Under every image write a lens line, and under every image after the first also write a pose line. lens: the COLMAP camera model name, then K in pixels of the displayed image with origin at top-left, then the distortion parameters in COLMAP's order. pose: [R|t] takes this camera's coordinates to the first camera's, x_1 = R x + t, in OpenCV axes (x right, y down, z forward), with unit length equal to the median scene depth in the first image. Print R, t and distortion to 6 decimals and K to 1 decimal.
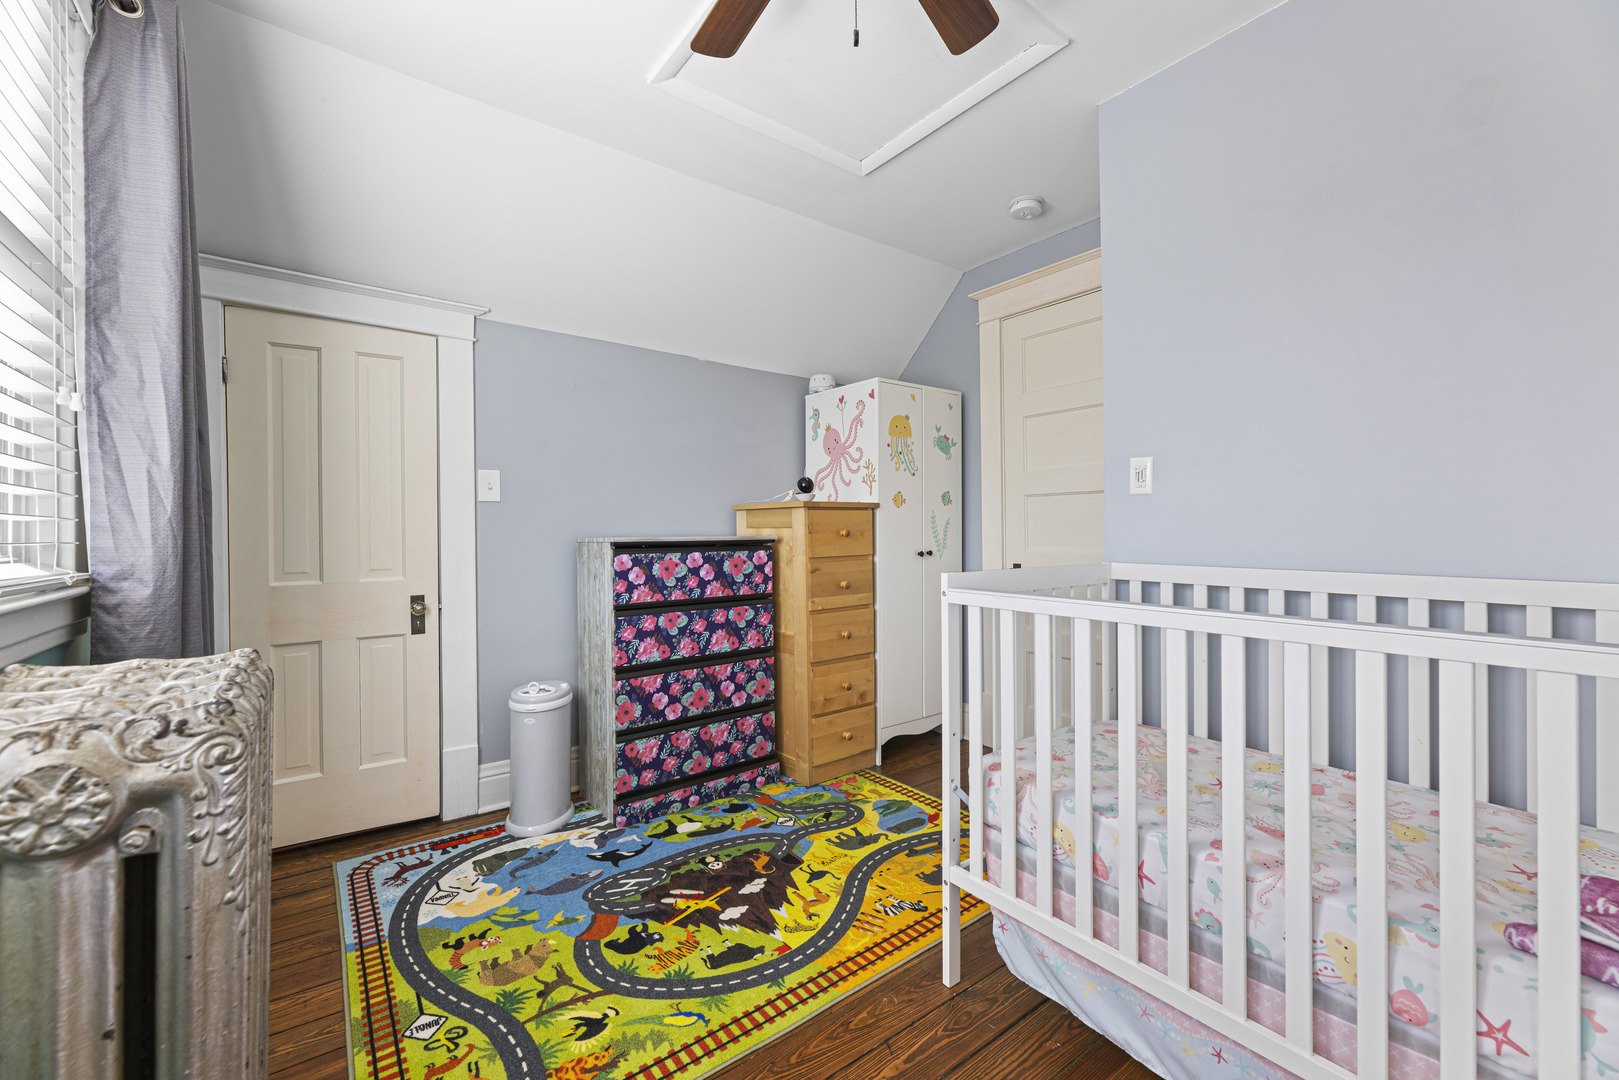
lens RADIAL K [[642.7, 0, 803.8], [0, 642.7, 536.2], [0, 0, 1]] dist [-0.001475, -0.000346]
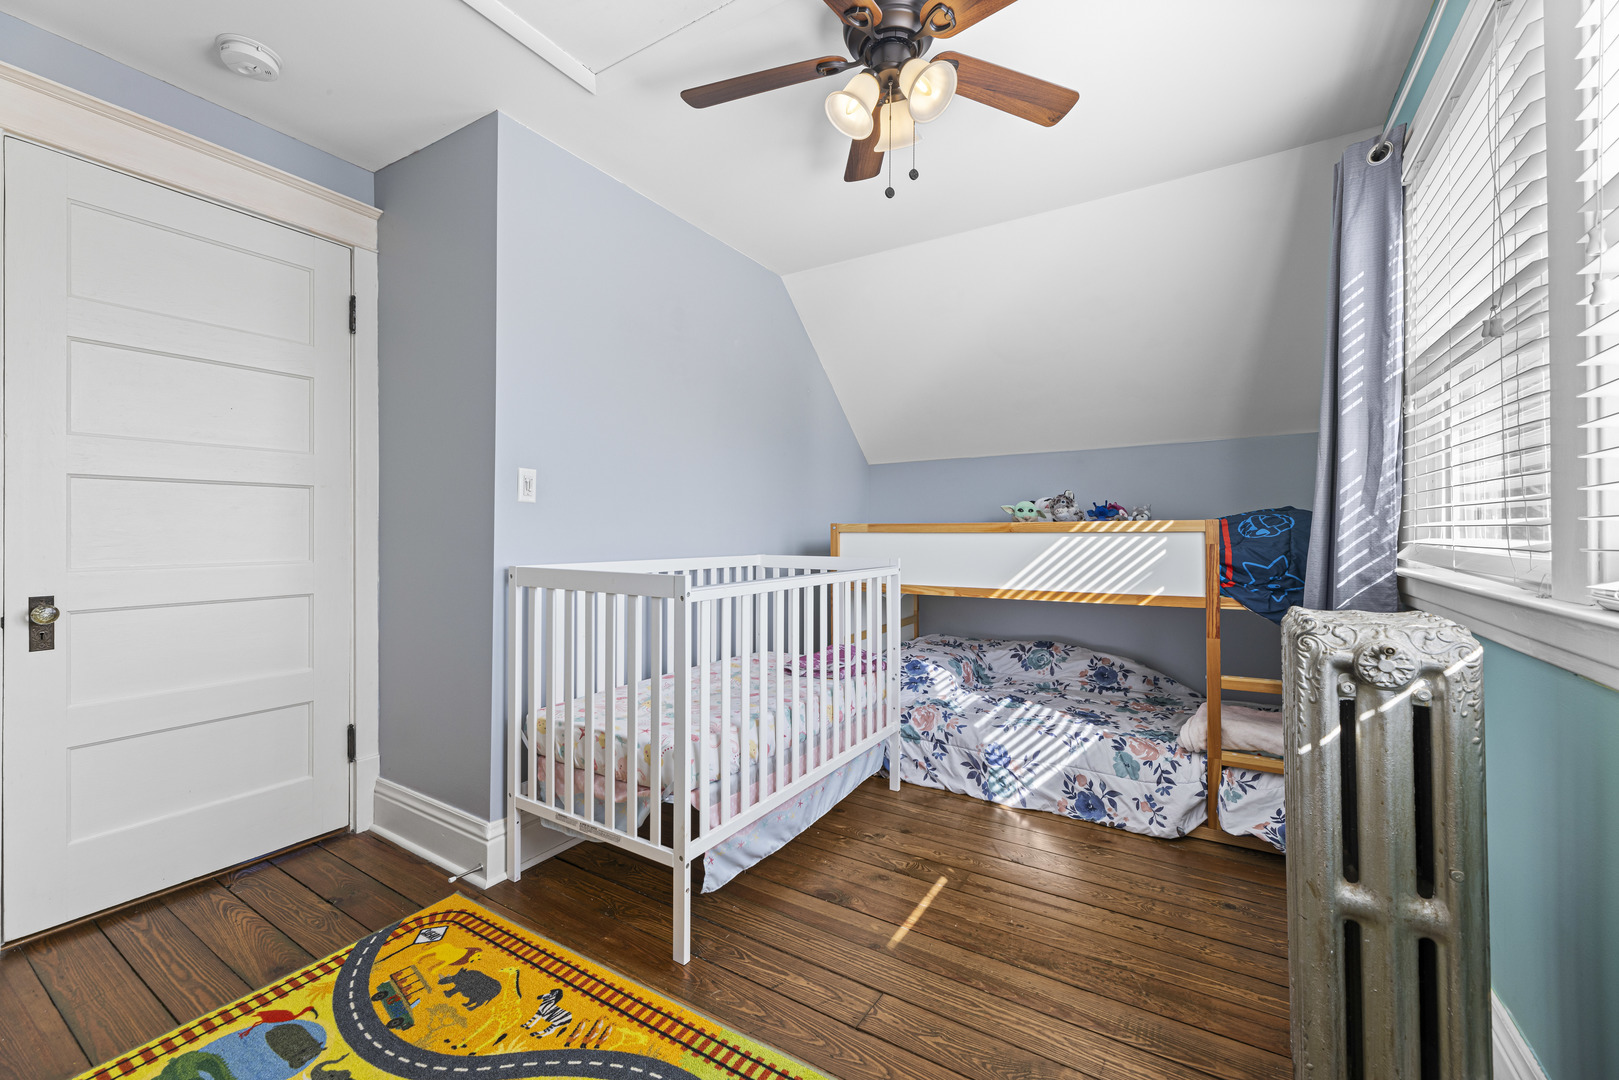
lens RADIAL K [[642.7, 0, 807.1], [0, 642.7, 533.0], [0, 0, 1]] dist [-0.001475, -0.000346]
pose [[-0.366026, 0.010702, 0.930543, -0.959195], [0.007765, 0.999934, -0.008446, 0.000531], [-0.930572, 0.004134, -0.366085, 1.363283]]
